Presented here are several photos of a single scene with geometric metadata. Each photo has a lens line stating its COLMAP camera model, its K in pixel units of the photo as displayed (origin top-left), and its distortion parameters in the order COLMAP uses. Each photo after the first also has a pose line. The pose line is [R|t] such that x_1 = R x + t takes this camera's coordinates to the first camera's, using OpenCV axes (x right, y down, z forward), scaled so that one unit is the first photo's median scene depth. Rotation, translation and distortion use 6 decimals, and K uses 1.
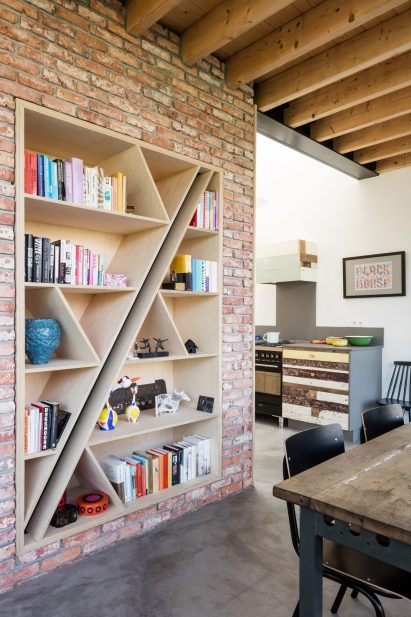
lens RADIAL K [[425.3, 0, 205.1], [0, 425.3, 311.1], [0, 0, 1]] dist [-0.013237, 0.003575]
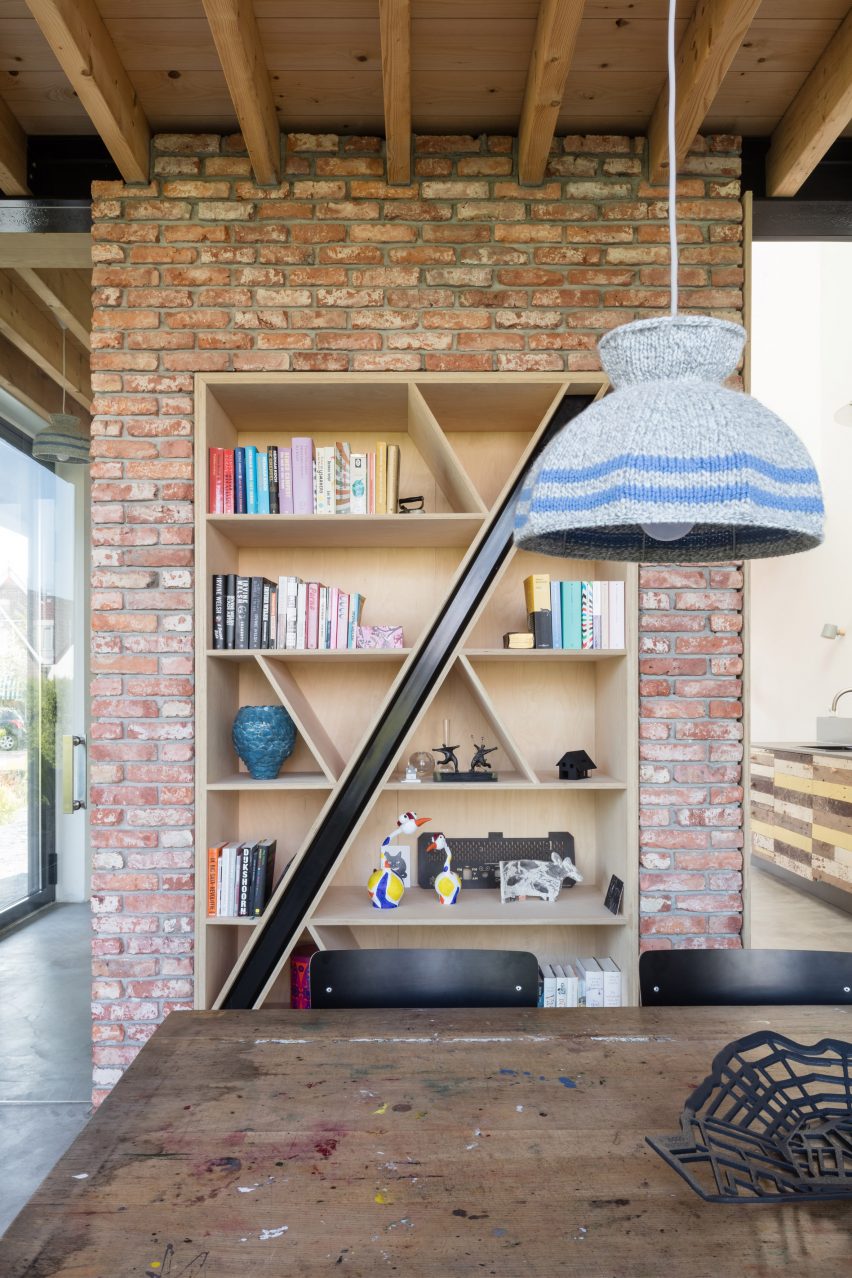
lens RADIAL K [[880.8, 0, 408.2], [0, 880.8, 678.4], [0, 0, 1]] dist [-0.013237, 0.003575]
pose [[0.719290, -0.020835, -0.694397, 0.641431], [0.010954, 0.999766, -0.018650, 0.003450], [0.694623, 0.005808, 0.719350, 0.211959]]
